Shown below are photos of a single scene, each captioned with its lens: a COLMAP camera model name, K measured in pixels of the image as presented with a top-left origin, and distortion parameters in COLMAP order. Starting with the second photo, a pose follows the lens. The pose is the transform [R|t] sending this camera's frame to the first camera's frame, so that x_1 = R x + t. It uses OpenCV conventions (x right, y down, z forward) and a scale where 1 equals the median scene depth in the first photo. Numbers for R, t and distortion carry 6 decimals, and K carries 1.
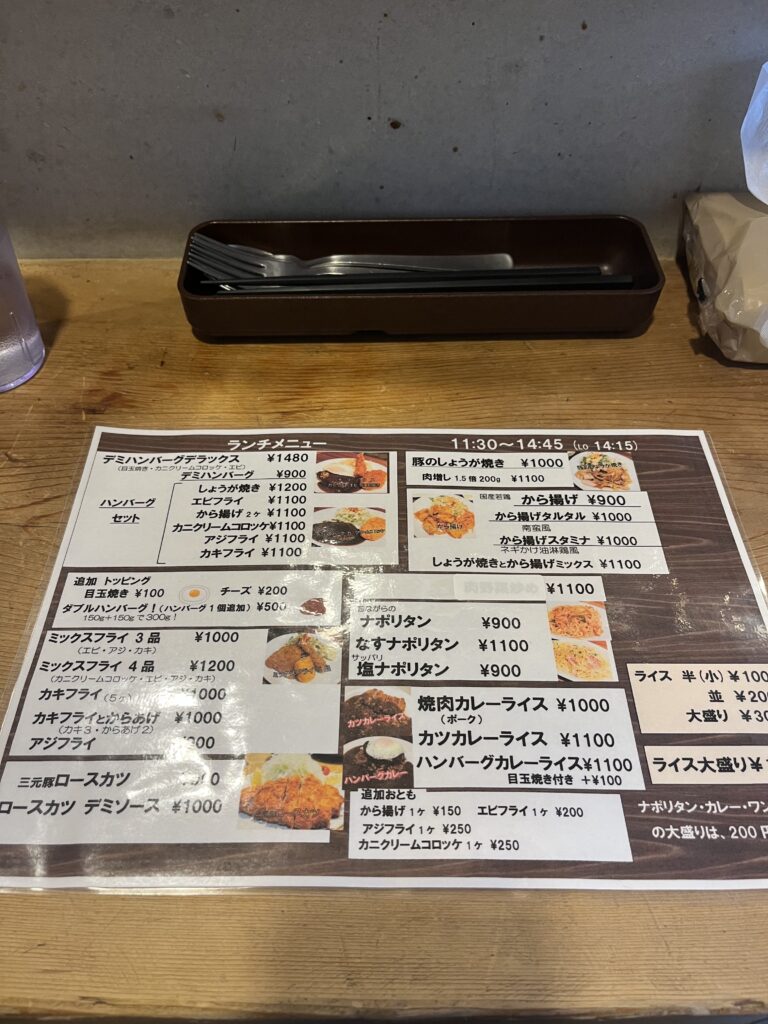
lens RADIAL K [[763.4, 0, 383.4], [0, 763.4, 542.2], [0, 0, 1]] dist [0.053493, -0.075914]
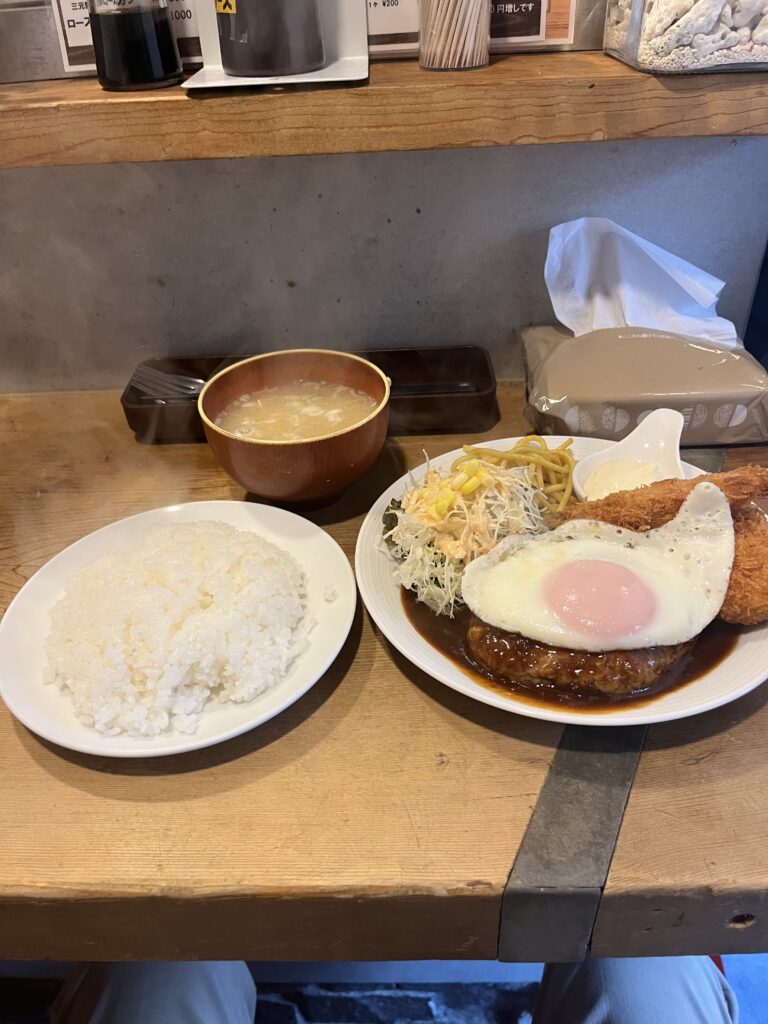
lens RADIAL K [[763.4, 0, 383.4], [0, 763.4, 542.2], [0, 0, 1]] dist [0.053493, -0.075914]
pose [[0.999069, -0.018920, -0.038781, 0.284352], [0.009548, 0.973401, -0.228909, 0.259898], [0.042081, 0.228326, 0.972675, -0.243110]]
